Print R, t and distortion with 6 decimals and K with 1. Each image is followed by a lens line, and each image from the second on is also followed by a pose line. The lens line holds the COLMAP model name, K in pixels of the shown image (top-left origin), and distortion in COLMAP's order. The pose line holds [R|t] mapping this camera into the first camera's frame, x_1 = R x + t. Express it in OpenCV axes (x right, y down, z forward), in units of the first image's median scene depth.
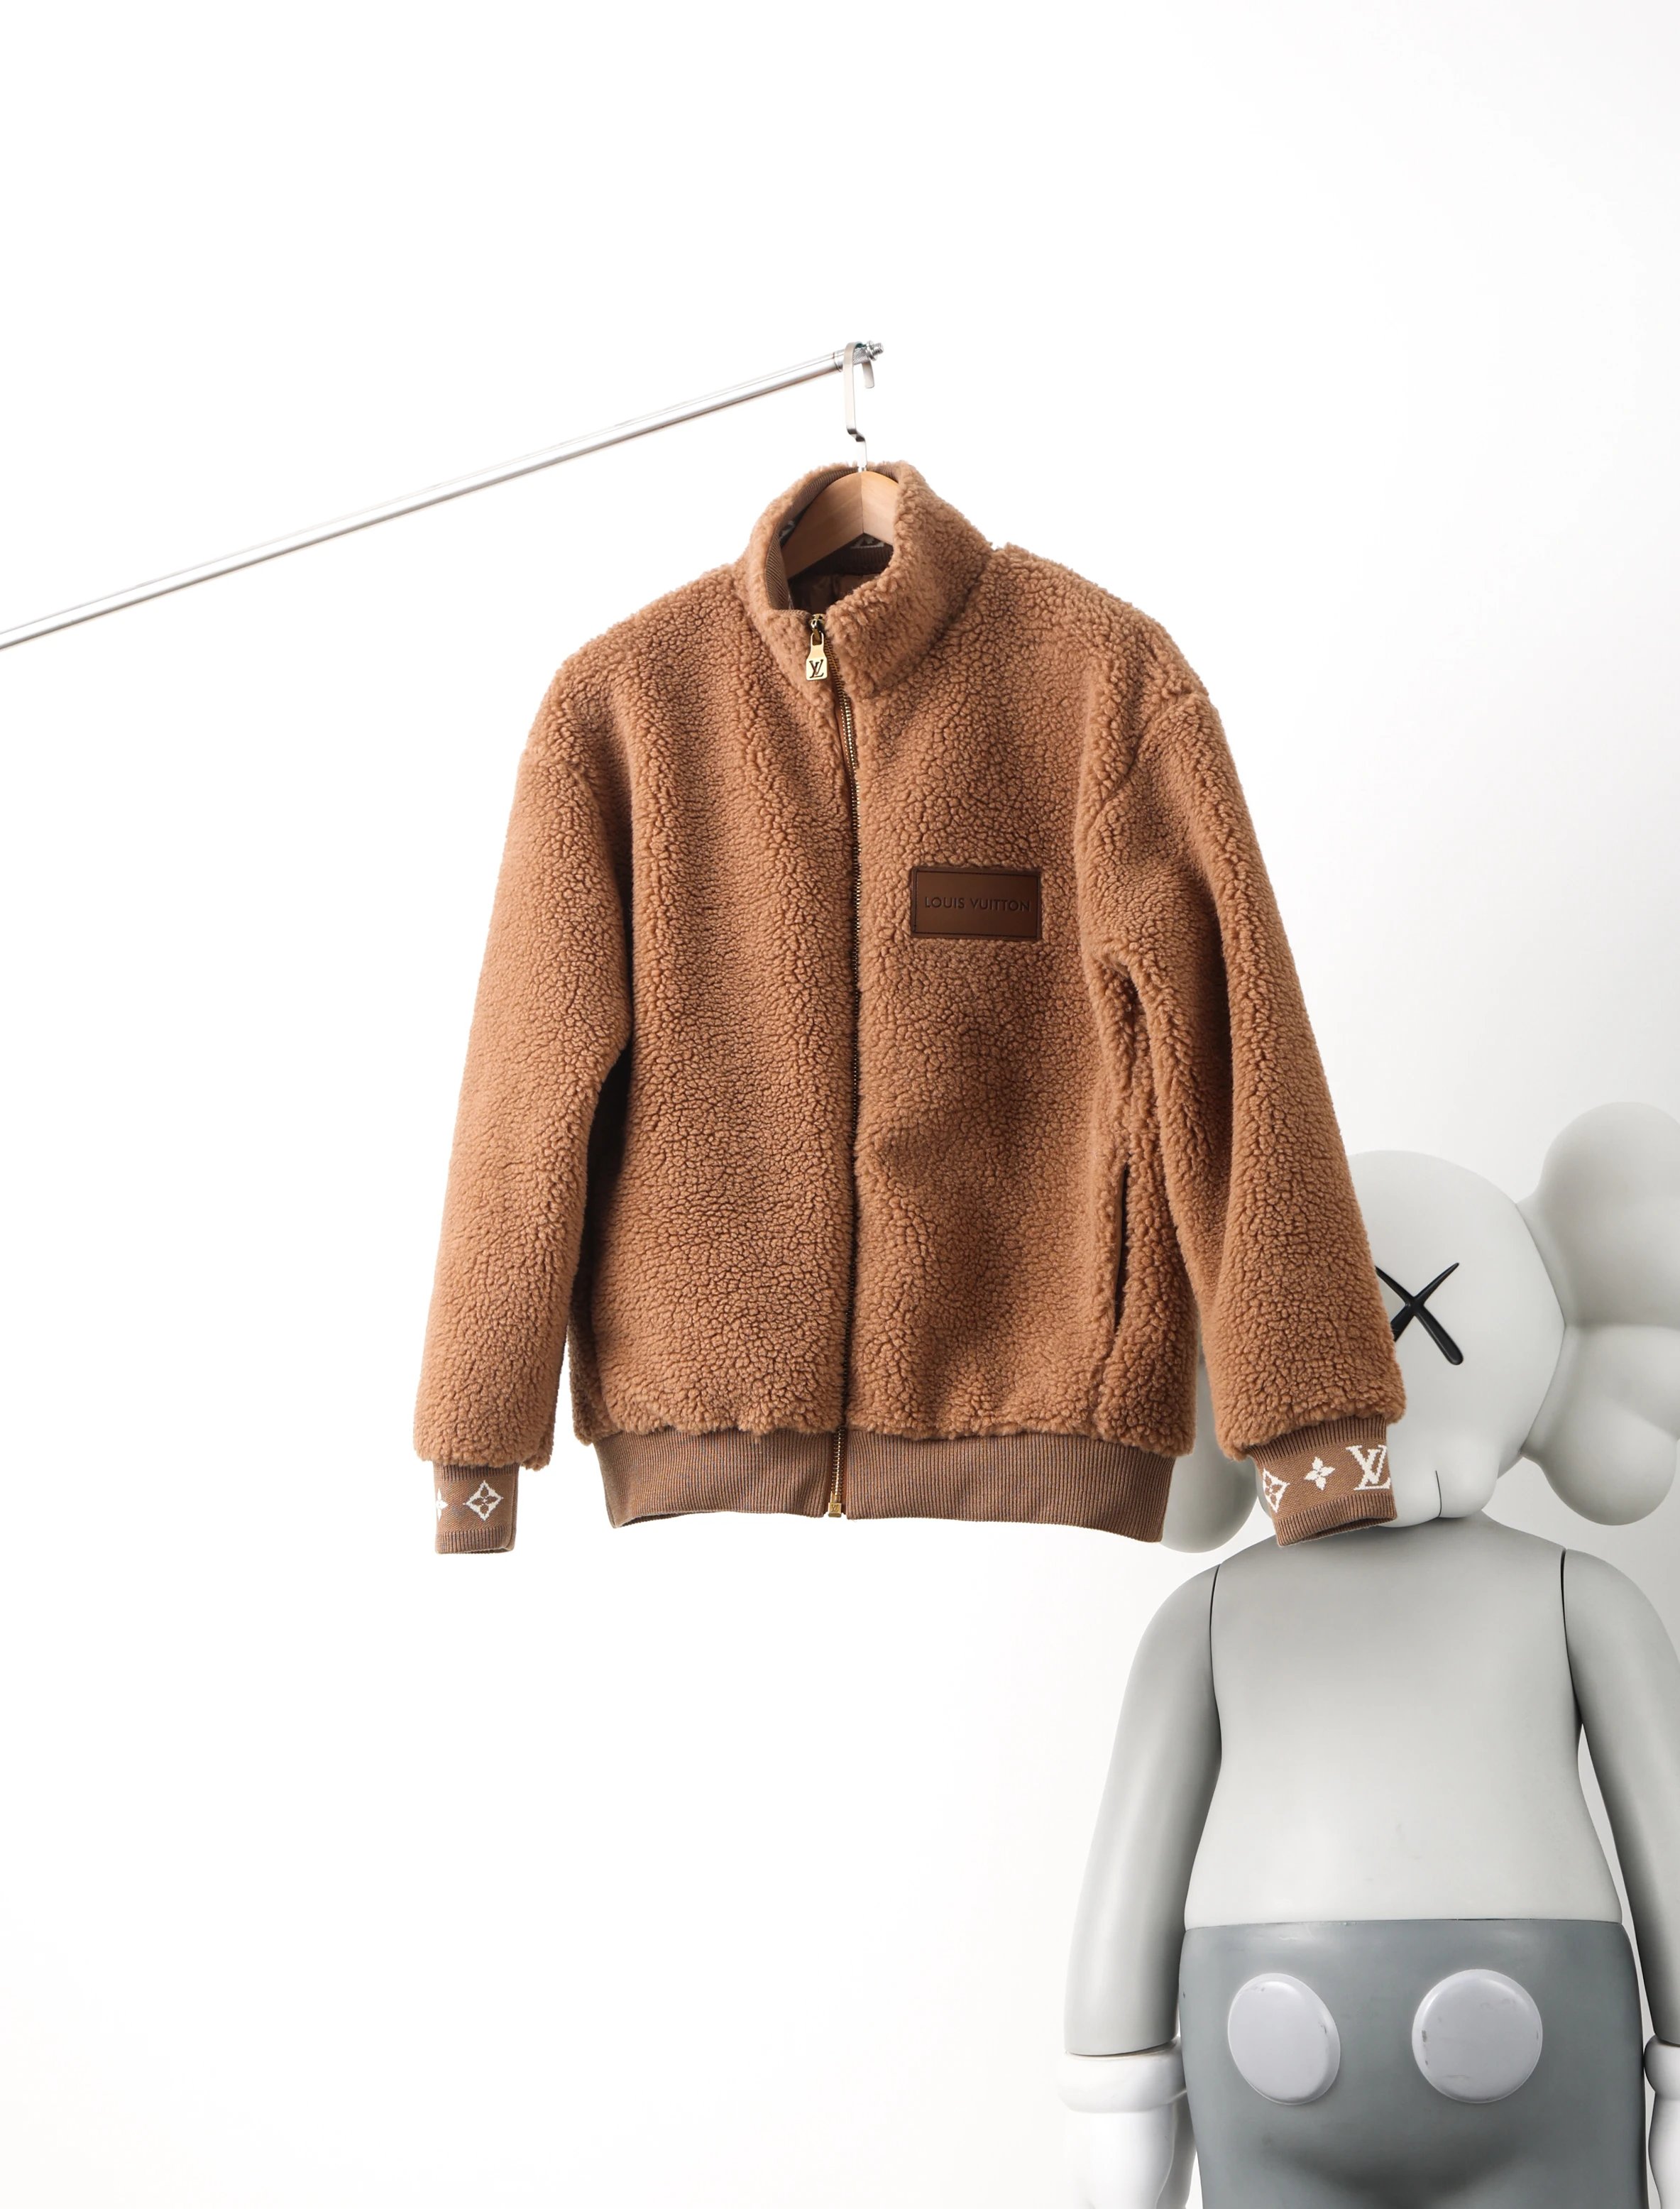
lens RADIAL K [[4577.5, 0, 911.9], [0, 4577.5, 1128.5], [0, 0, 1]] dist [0.559765, 0.000000]
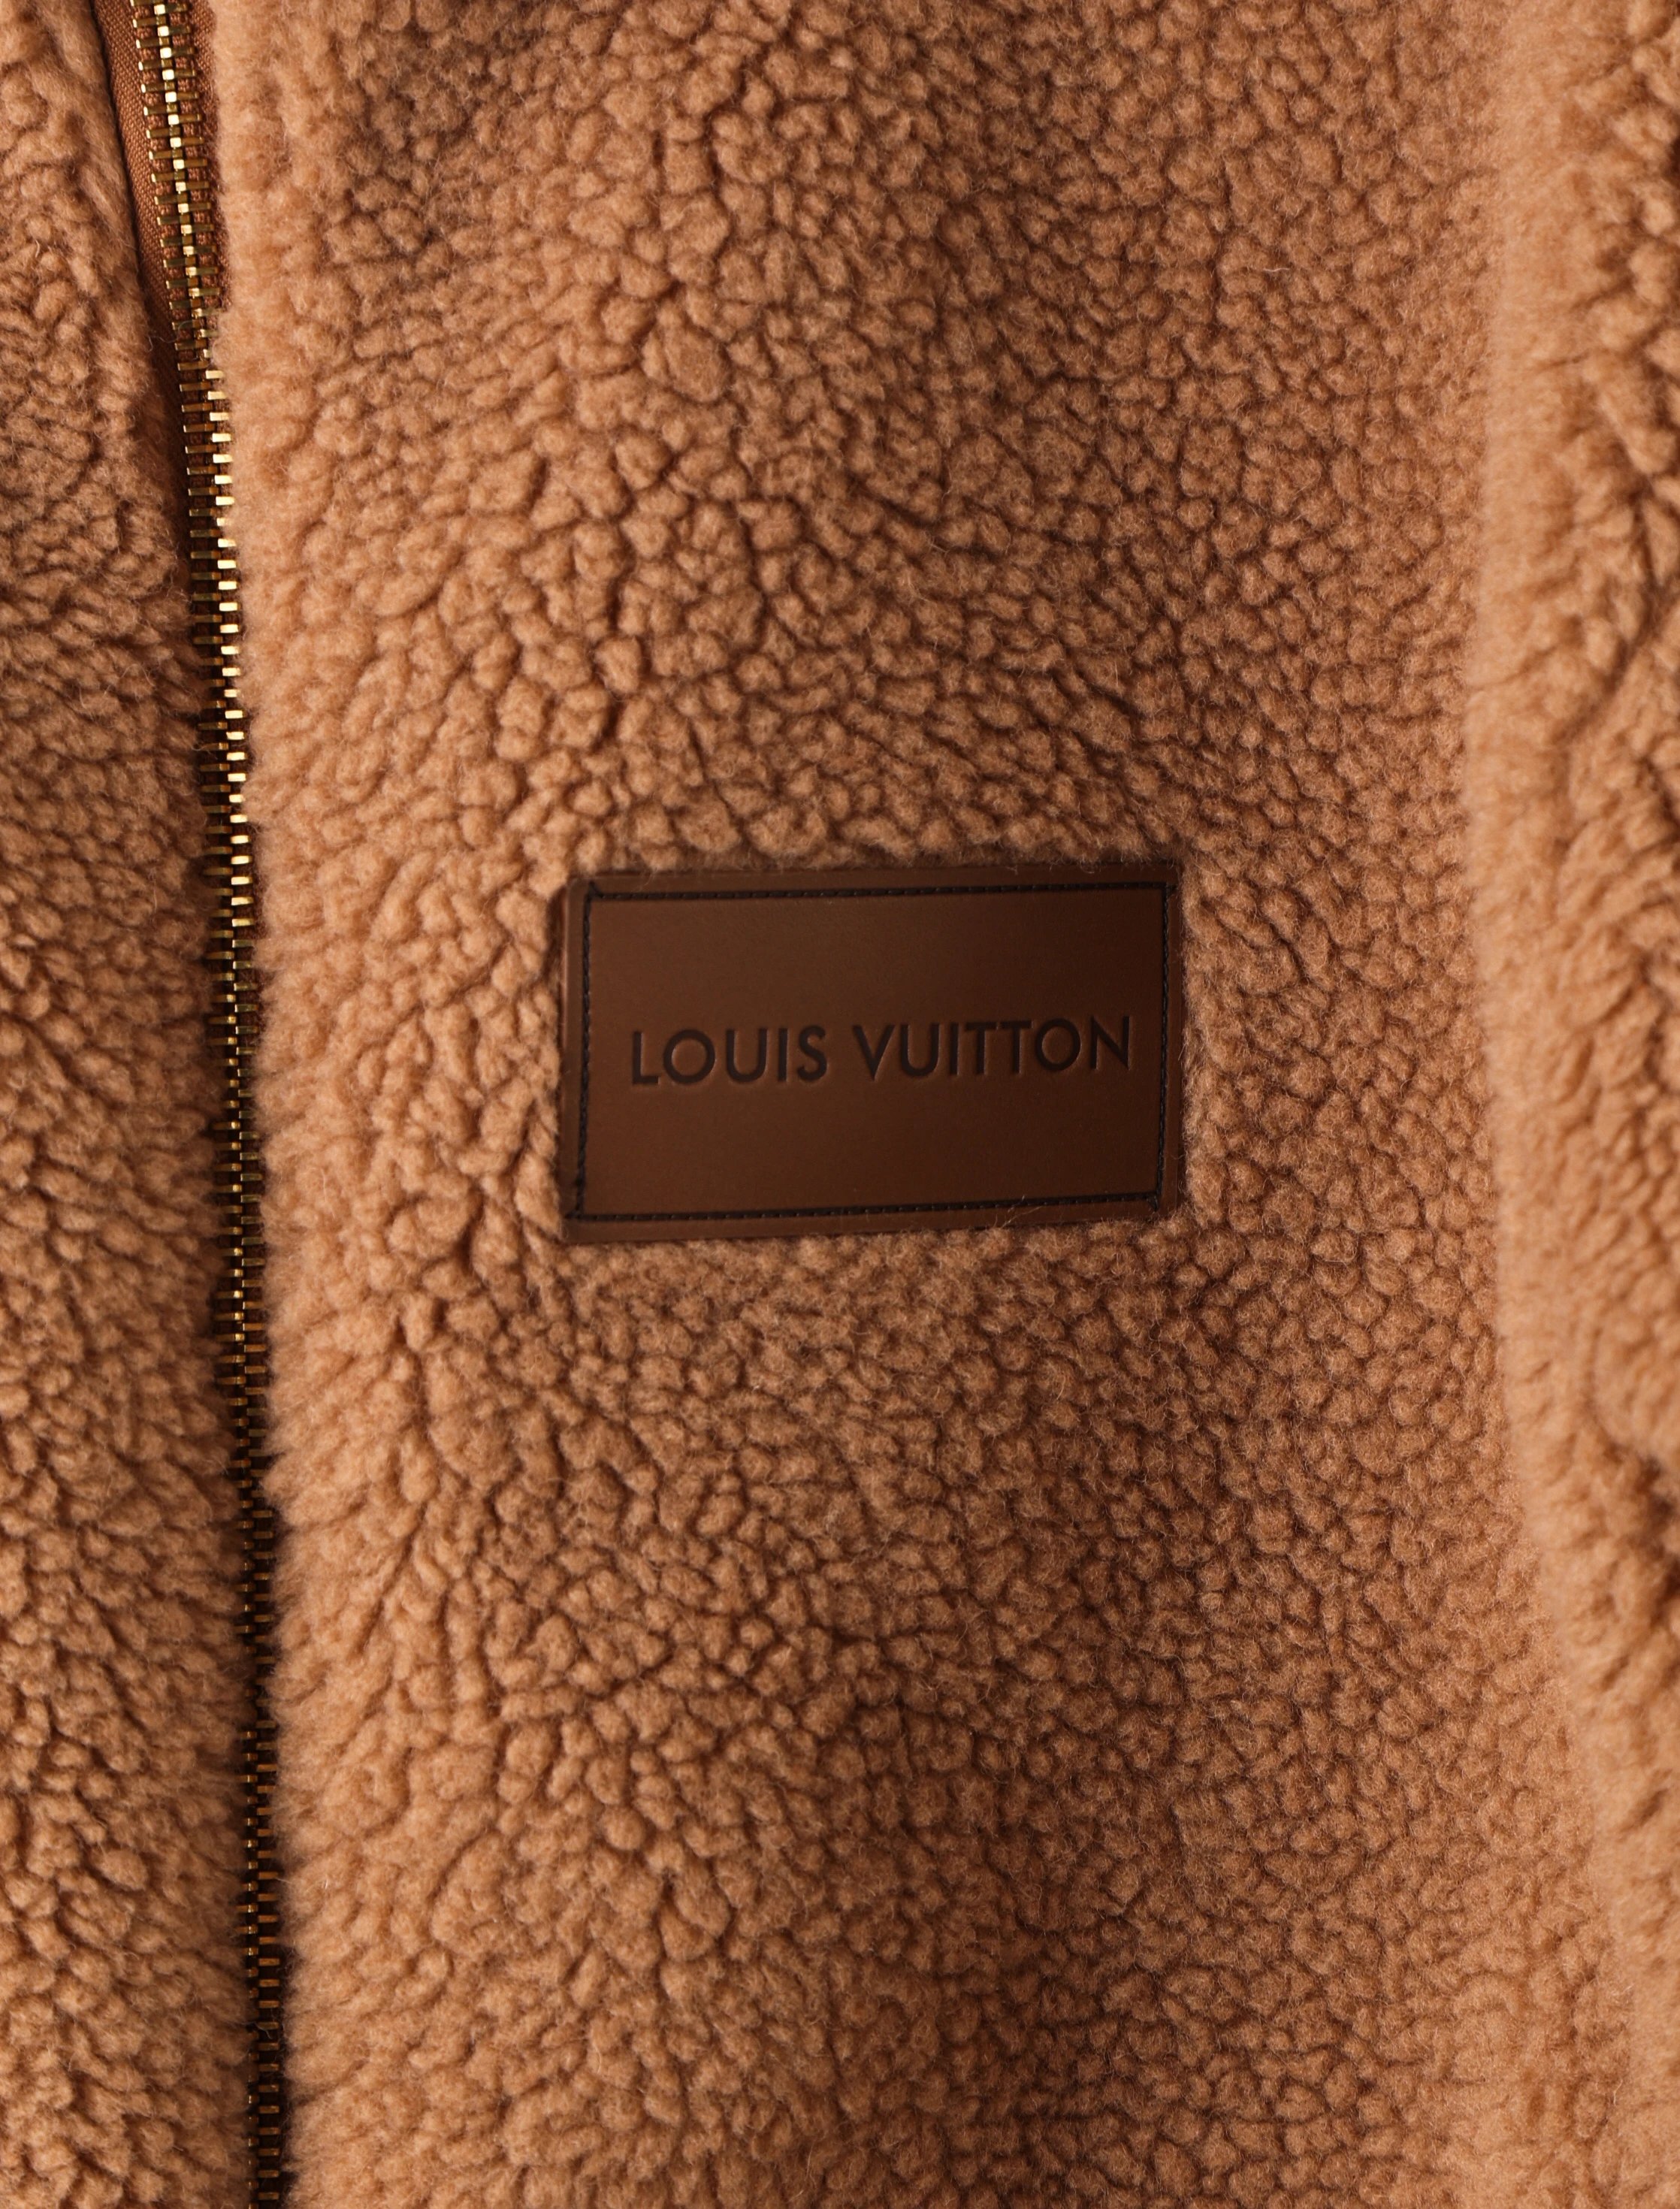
lens RADIAL K [[6731.6, 0, 858.2], [0, 6731.6, 1109.6], [0, 0, 1]] dist [0.411914, 0.000000]
pose [[0.962821, -0.035099, 0.267849, -0.063276], [-0.020972, 0.978819, 0.203652, -0.104973], [-0.269323, -0.201698, 0.941692, 0.738617]]
